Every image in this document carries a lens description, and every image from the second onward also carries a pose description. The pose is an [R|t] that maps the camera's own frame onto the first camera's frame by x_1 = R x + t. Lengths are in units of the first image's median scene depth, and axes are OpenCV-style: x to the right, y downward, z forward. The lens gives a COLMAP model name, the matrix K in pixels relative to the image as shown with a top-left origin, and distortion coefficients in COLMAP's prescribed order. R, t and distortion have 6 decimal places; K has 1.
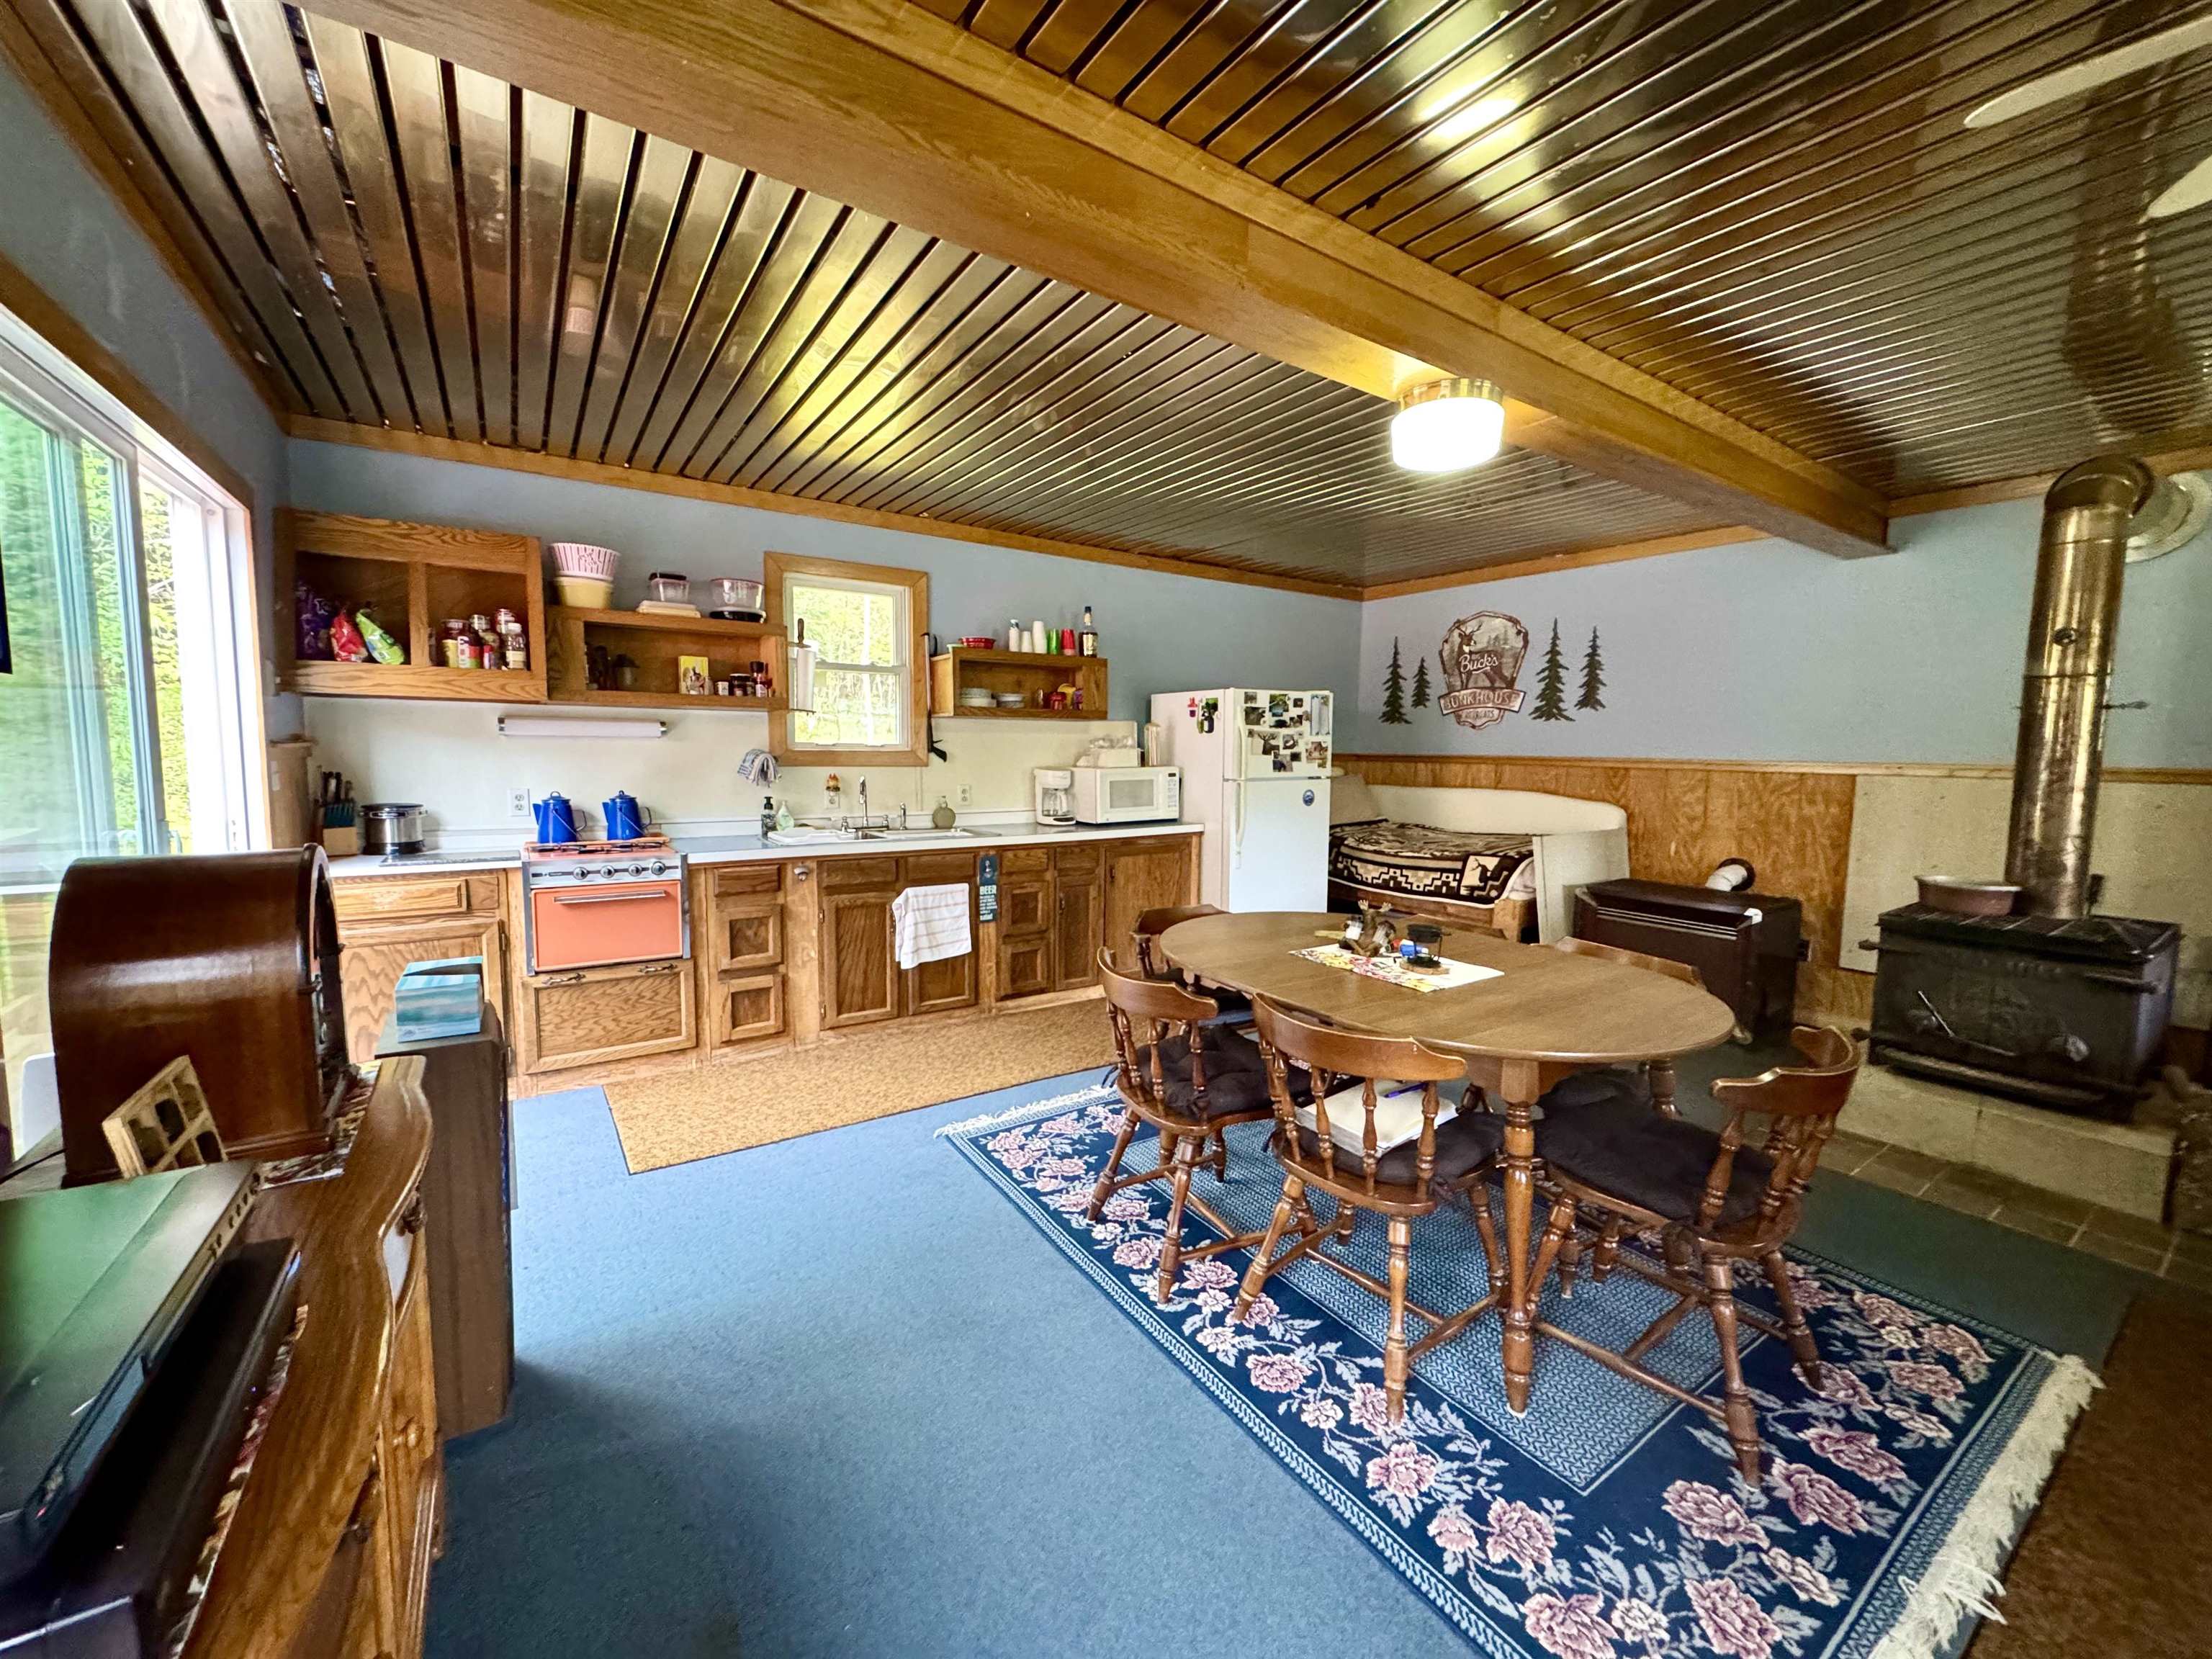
lens RADIAL K [[880.2, 0, 1104.7], [0, 880.2, 825.0], [0, 0, 1]] dist [-0.002215, 0.000337]
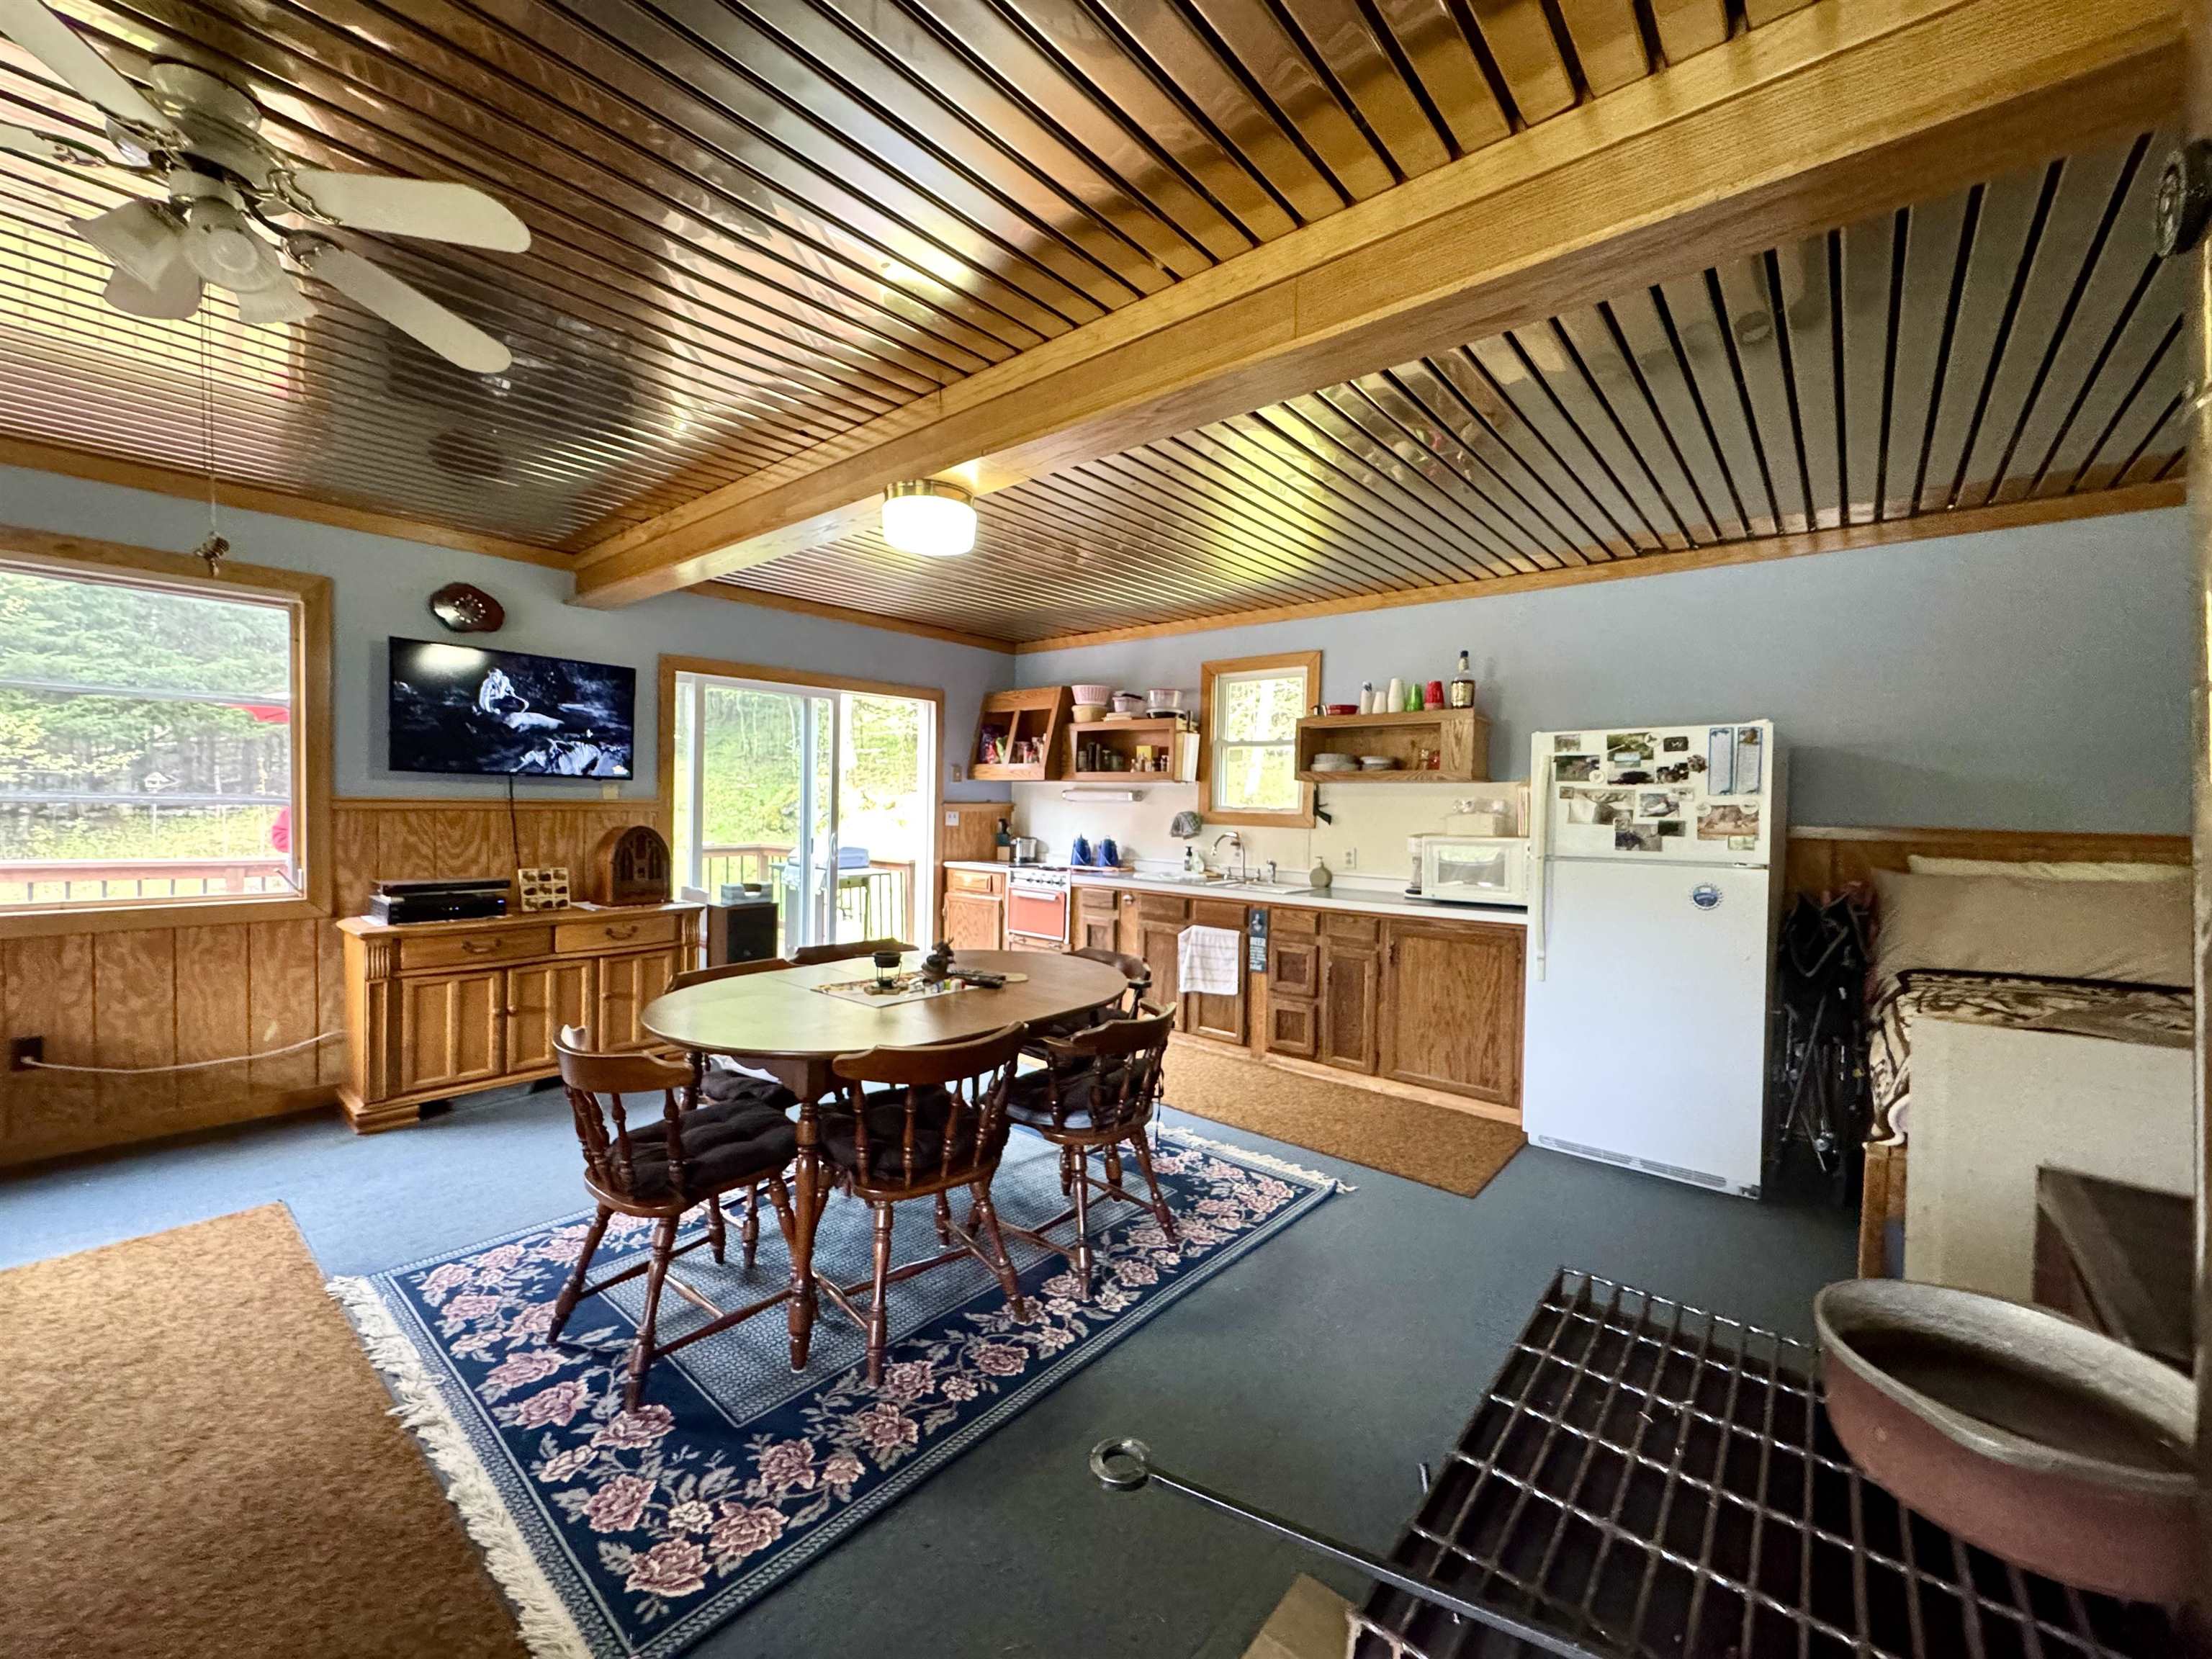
lens RADIAL K [[880.2, 0, 1104.4], [0, 880.2, 827.9], [0, 0, 1]] dist [-0.002215, 0.000337]
pose [[0.273031, 0.021762, -0.961759, 0.779084], [-0.101497, 0.994816, -0.006303, -0.035541], [0.956636, 0.099337, 0.273824, 0.474227]]
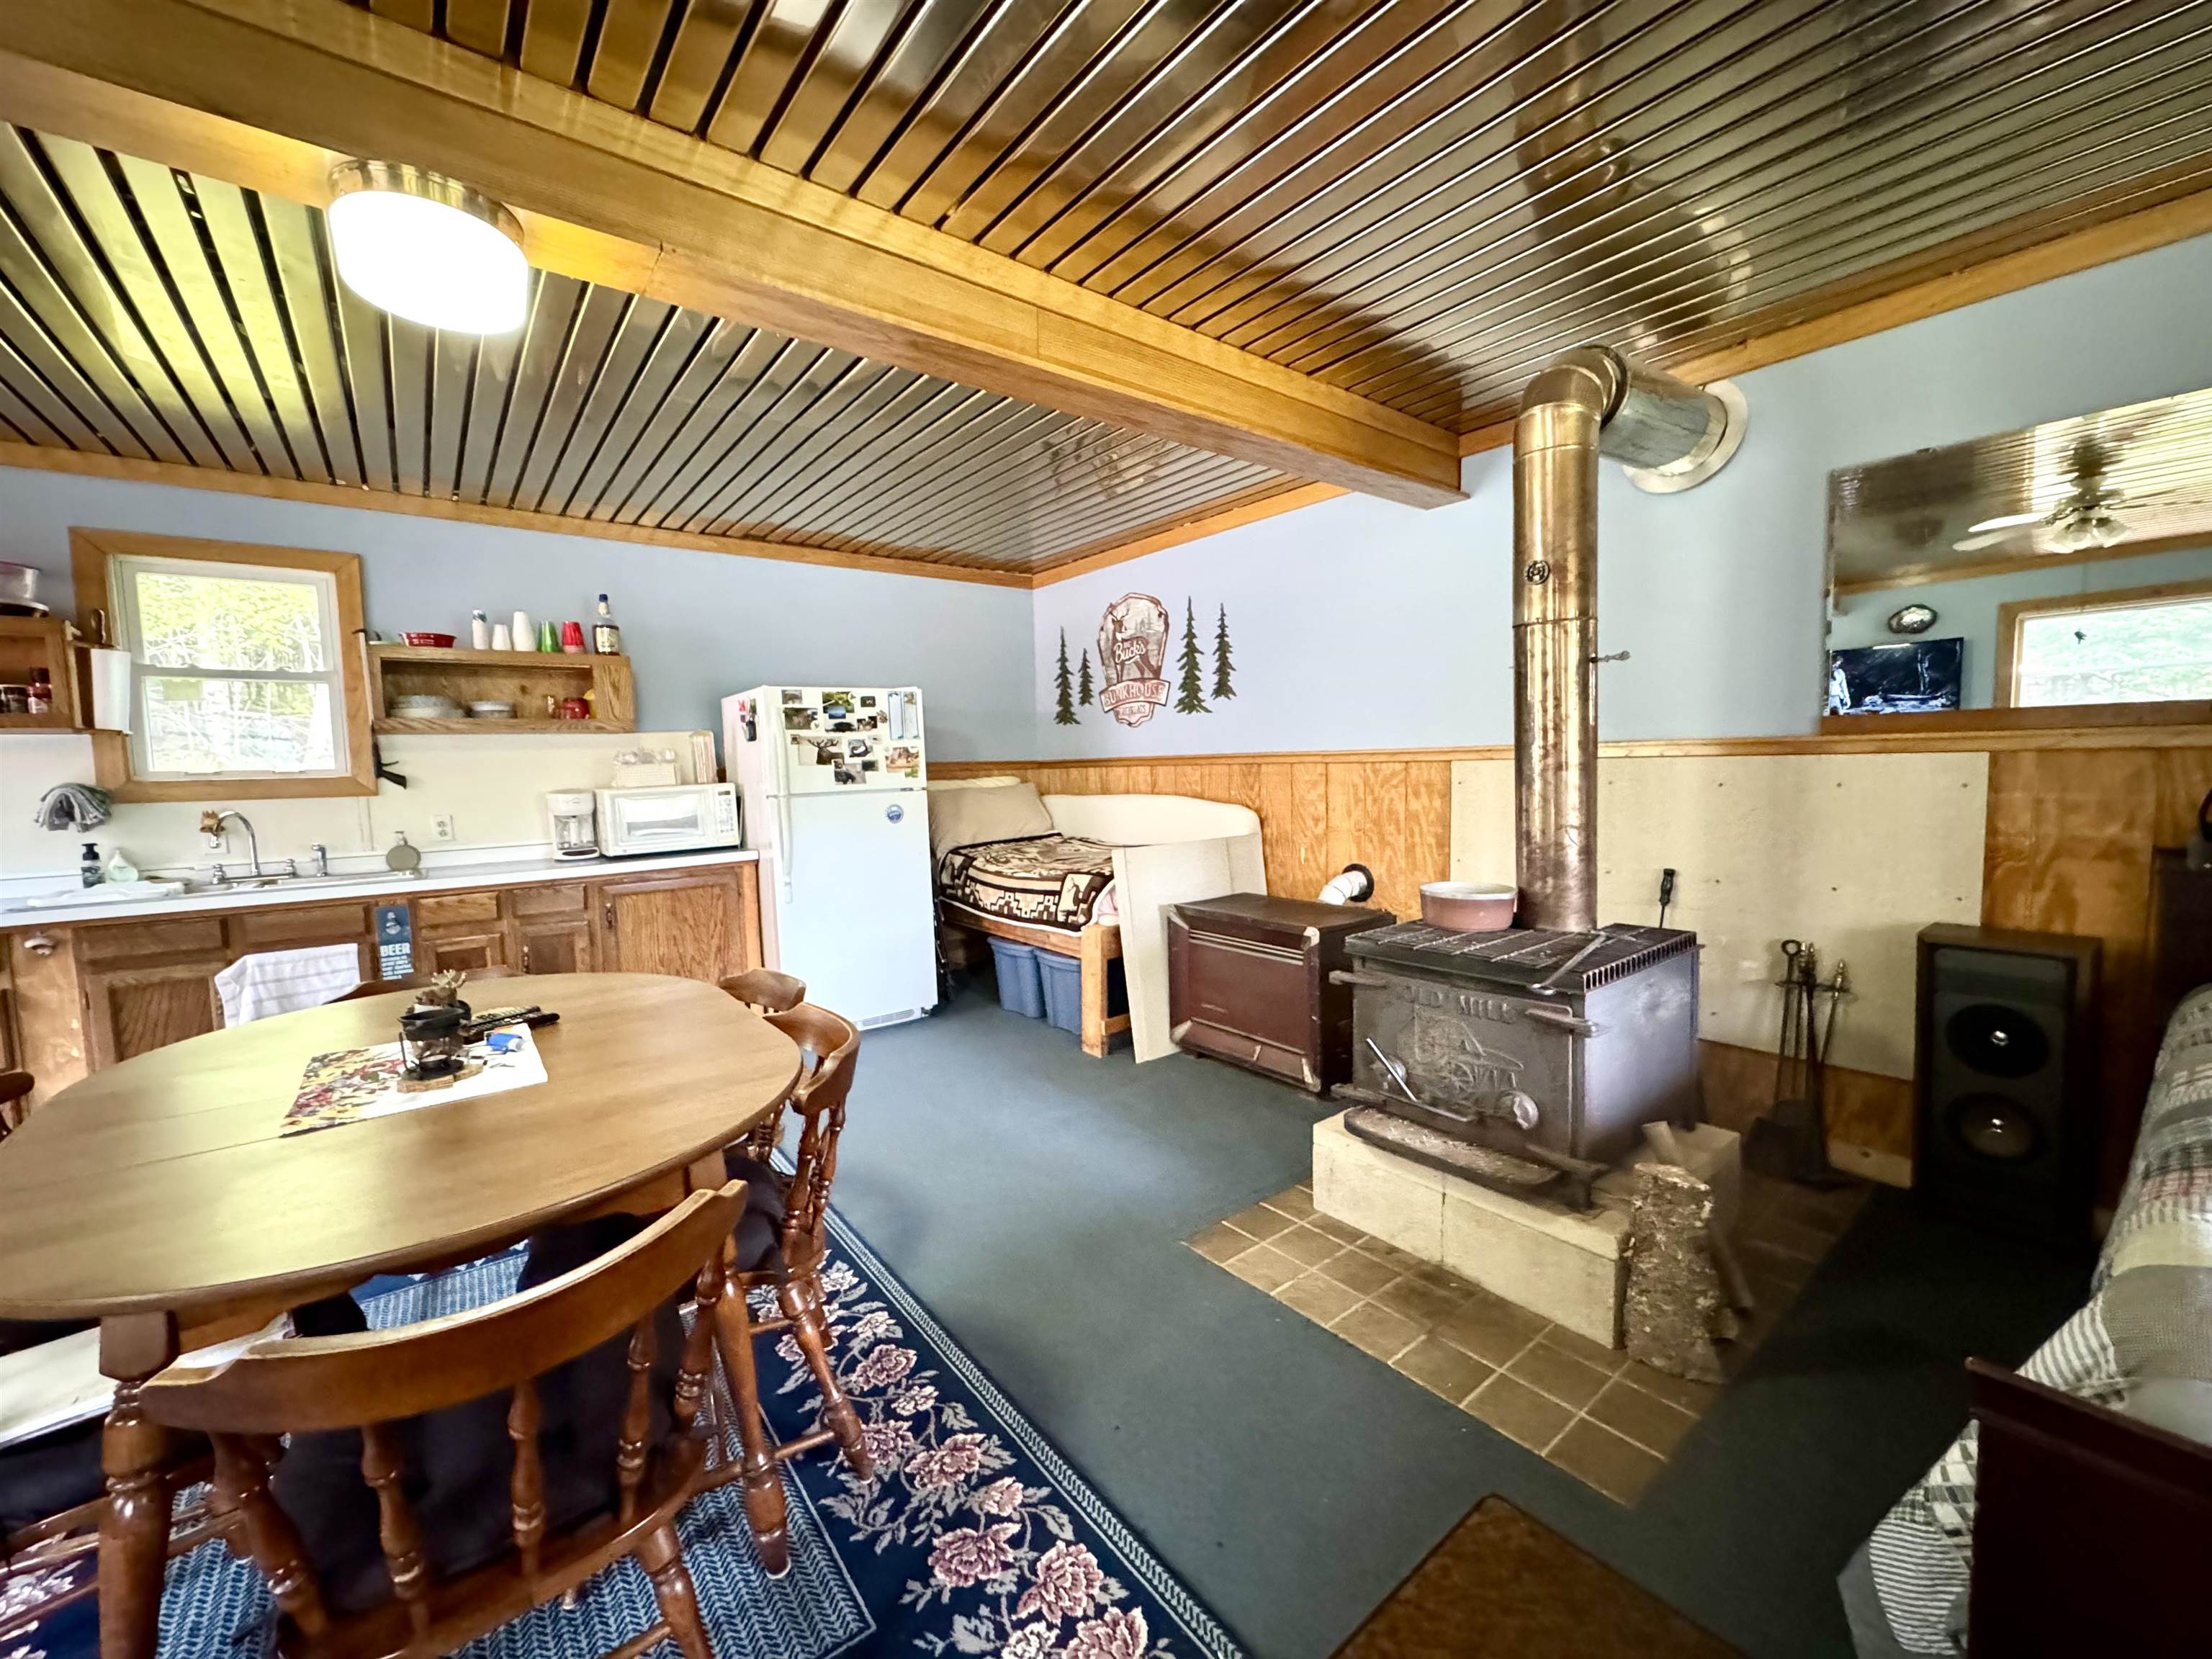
lens RADIAL K [[880.2, 0, 1104.4], [0, 880.2, 828.0], [0, 0, 1]] dist [-0.002215, 0.000337]
pose [[0.996634, -0.043635, 0.069402, 0.413276], [0.044798, 0.998879, -0.015299, 0.005229], [-0.068656, 0.018356, 0.997471, 0.159114]]
